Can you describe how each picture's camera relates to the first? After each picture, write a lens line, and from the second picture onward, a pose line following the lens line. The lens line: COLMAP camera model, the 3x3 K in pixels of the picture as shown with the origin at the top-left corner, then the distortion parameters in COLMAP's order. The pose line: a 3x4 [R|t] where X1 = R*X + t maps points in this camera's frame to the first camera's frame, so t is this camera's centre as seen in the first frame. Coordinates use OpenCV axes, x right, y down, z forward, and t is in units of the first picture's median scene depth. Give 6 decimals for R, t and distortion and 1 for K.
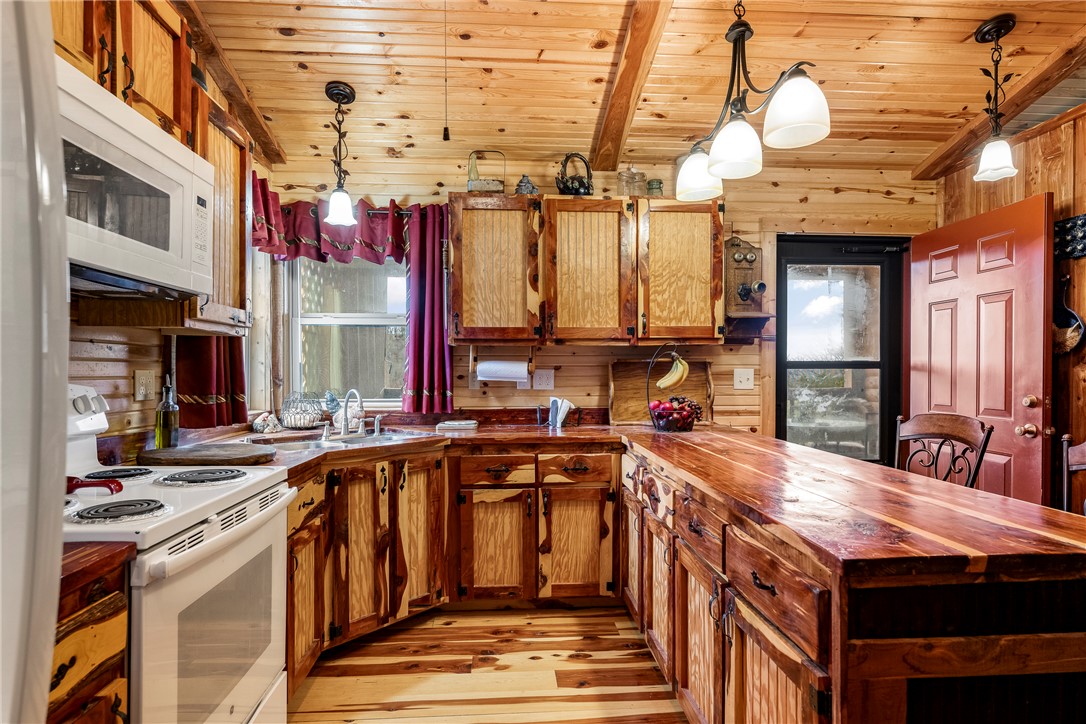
lens RADIAL K [[584.6, 0, 535.3], [0, 584.6, 373.4], [0, 0, 1]] dist [-0.001164, -0.001345]
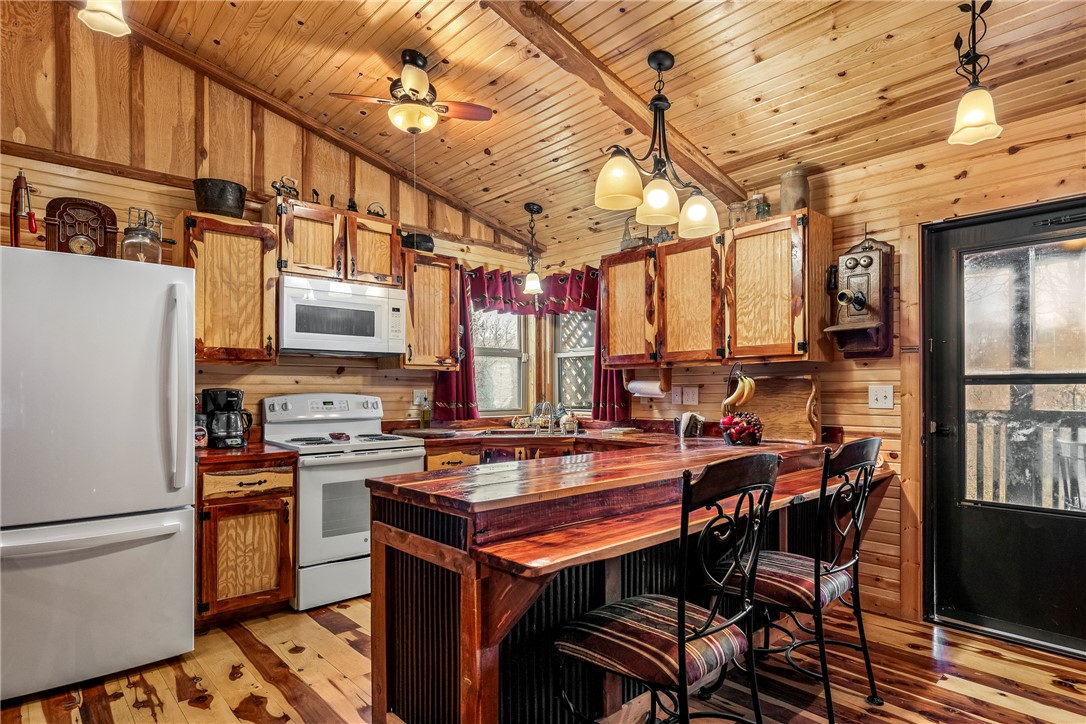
lens RADIAL K [[584.6, 0, 543.5], [0, 584.6, 385.0], [0, 0, 1]] dist [-0.001164, -0.001345]
pose [[0.628031, -0.008697, -0.778140, 0.805392], [0.000846, 0.999945, -0.010493, 0.000557], [0.778188, 0.005932, 0.628004, 0.052746]]
